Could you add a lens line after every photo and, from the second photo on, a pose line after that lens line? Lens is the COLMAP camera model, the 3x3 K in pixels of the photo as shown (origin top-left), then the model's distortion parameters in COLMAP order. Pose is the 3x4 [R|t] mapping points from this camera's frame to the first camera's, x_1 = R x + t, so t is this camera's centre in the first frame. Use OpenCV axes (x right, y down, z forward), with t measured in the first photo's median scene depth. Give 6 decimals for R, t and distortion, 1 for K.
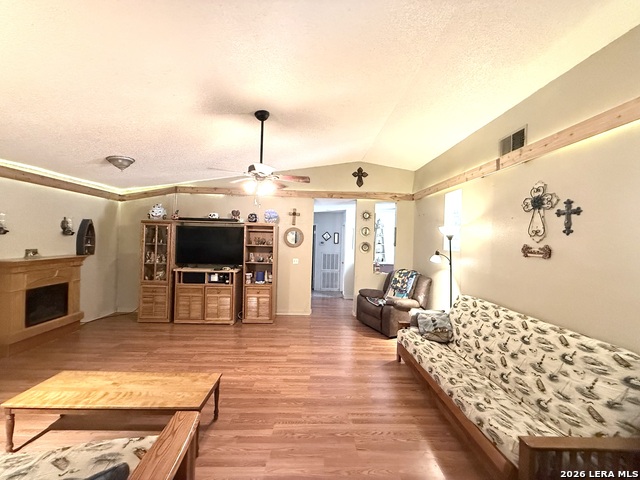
lens RADIAL K [[255.2, 0, 319.0], [0, 255.2, 239.9], [0, 0, 1]] dist [-0.000062, -0.000070]
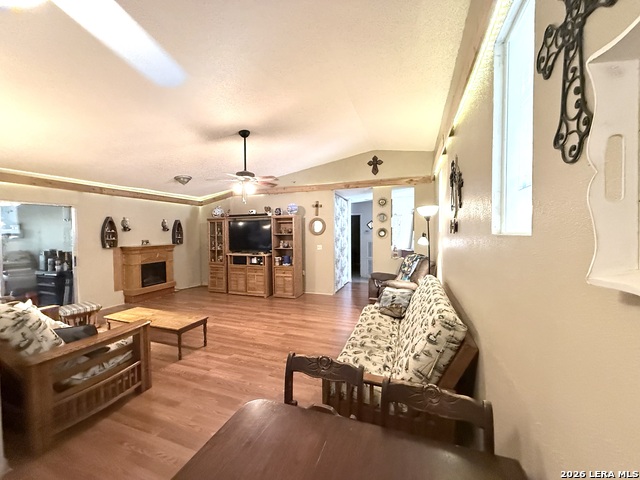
lens RADIAL K [[255.2, 0, 319.0], [0, 255.2, 239.9], [0, 0, 1]] dist [-0.000062, -0.000070]
pose [[0.924996, -0.024116, -0.379211, 0.392107], [0.034141, 0.999222, 0.019733, 0.032153], [0.378440, -0.031200, 0.925100, -0.060248]]
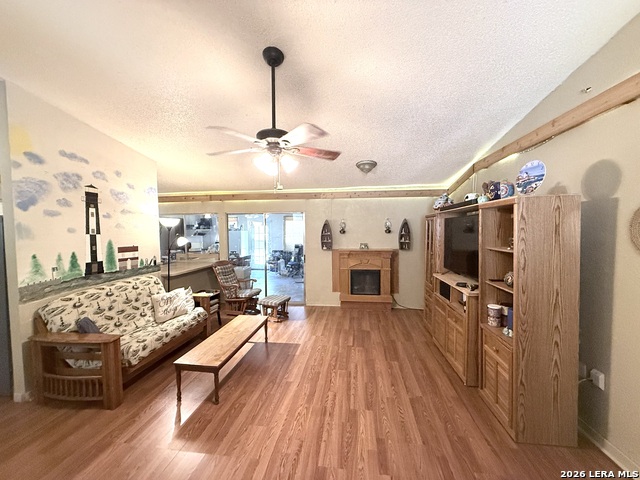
lens RADIAL K [[255.2, 0, 319.0], [0, 255.2, 239.9], [0, 0, 1]] dist [-0.000062, -0.000070]
pose [[-0.175750, 0.014522, -0.984328, 0.277552], [0.003983, 0.999893, 0.014040, -0.002932], [0.984427, -0.001453, -0.175789, 0.783426]]
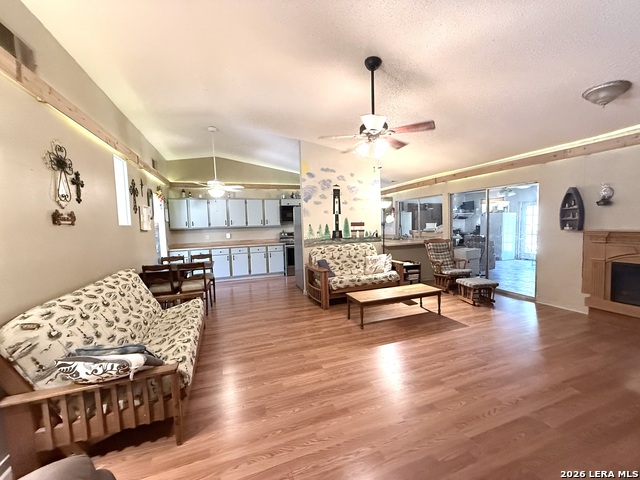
lens RADIAL K [[255.2, 0, 319.0], [0, 255.2, 239.9], [0, 0, 1]] dist [-0.000062, -0.000070]
pose [[-0.950924, 0.020434, -0.308748, 0.147627], [0.003155, 0.998406, 0.056360, 0.039381], [0.309407, 0.052620, -0.949473, 1.136422]]
